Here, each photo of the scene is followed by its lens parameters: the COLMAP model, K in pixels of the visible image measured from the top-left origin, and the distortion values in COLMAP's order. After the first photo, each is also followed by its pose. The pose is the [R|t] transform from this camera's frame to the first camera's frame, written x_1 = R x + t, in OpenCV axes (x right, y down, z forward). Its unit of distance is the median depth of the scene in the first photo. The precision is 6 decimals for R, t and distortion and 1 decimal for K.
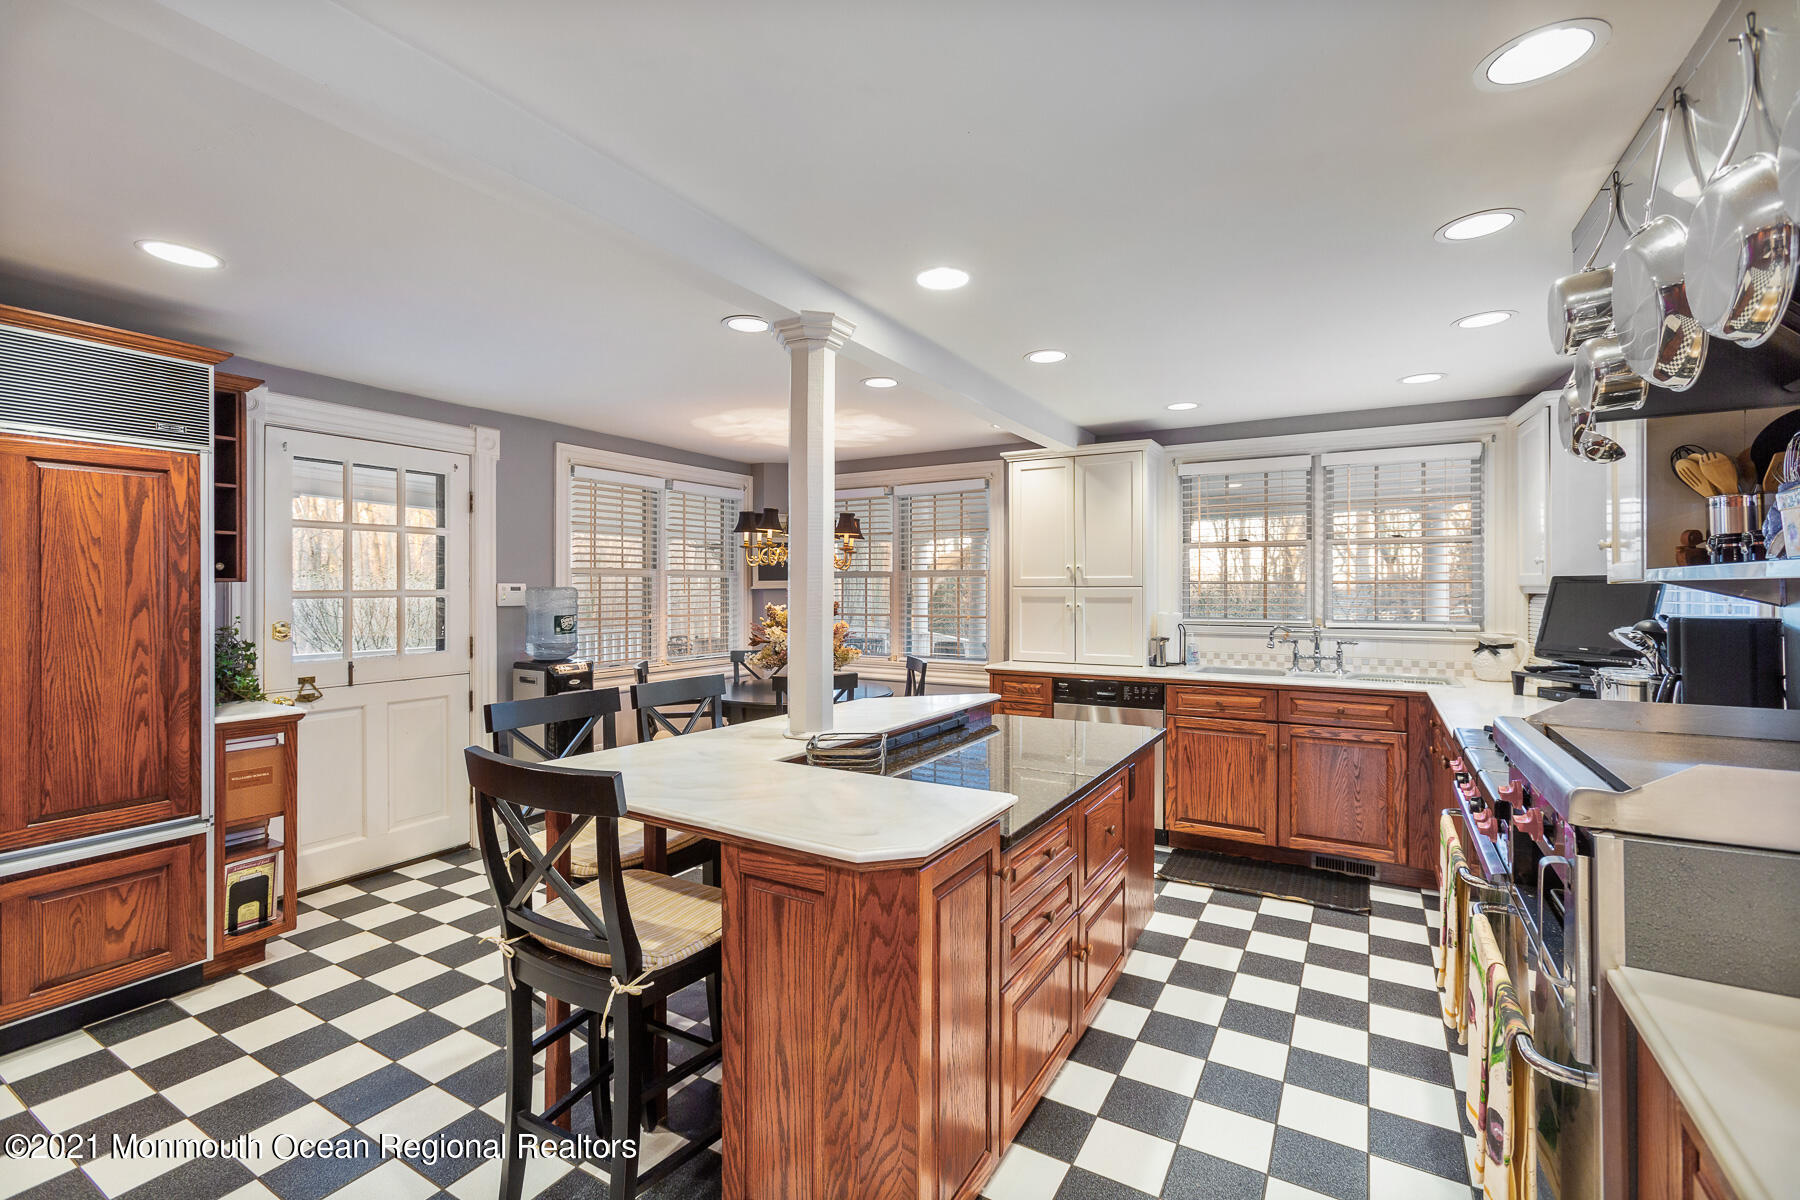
lens RADIAL K [[786.9, 0, 900.8], [0, 786.9, 591.6], [0, 0, 1]] dist [-0.001116, 0.000047]
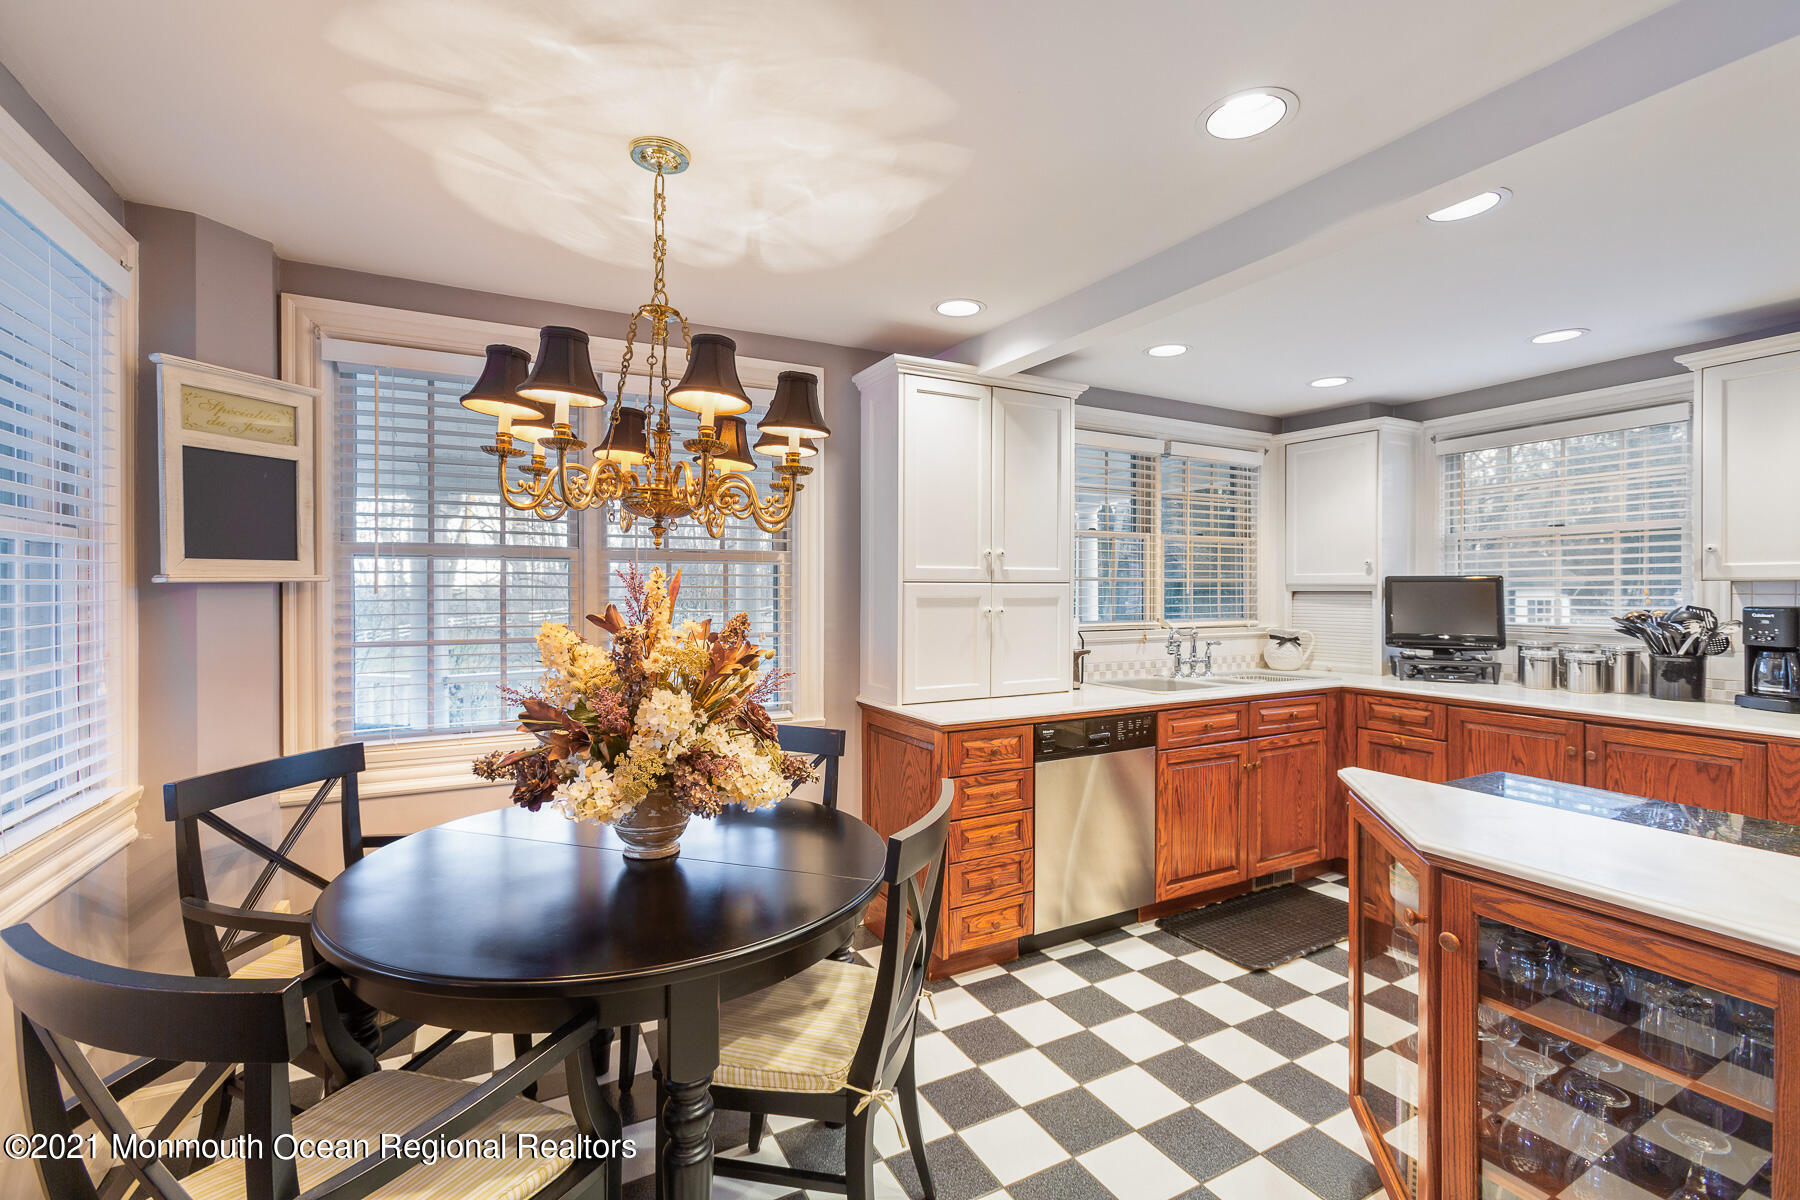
lens RADIAL K [[786.9, 0, 899.2], [0, 786.9, 597.9], [0, 0, 1]] dist [-0.001116, 0.000047]
pose [[0.518658, -0.008851, 0.854936, -0.431922], [0.000833, 0.999951, 0.009847, 0.000377], [-0.854981, -0.004395, 0.518640, 0.800389]]
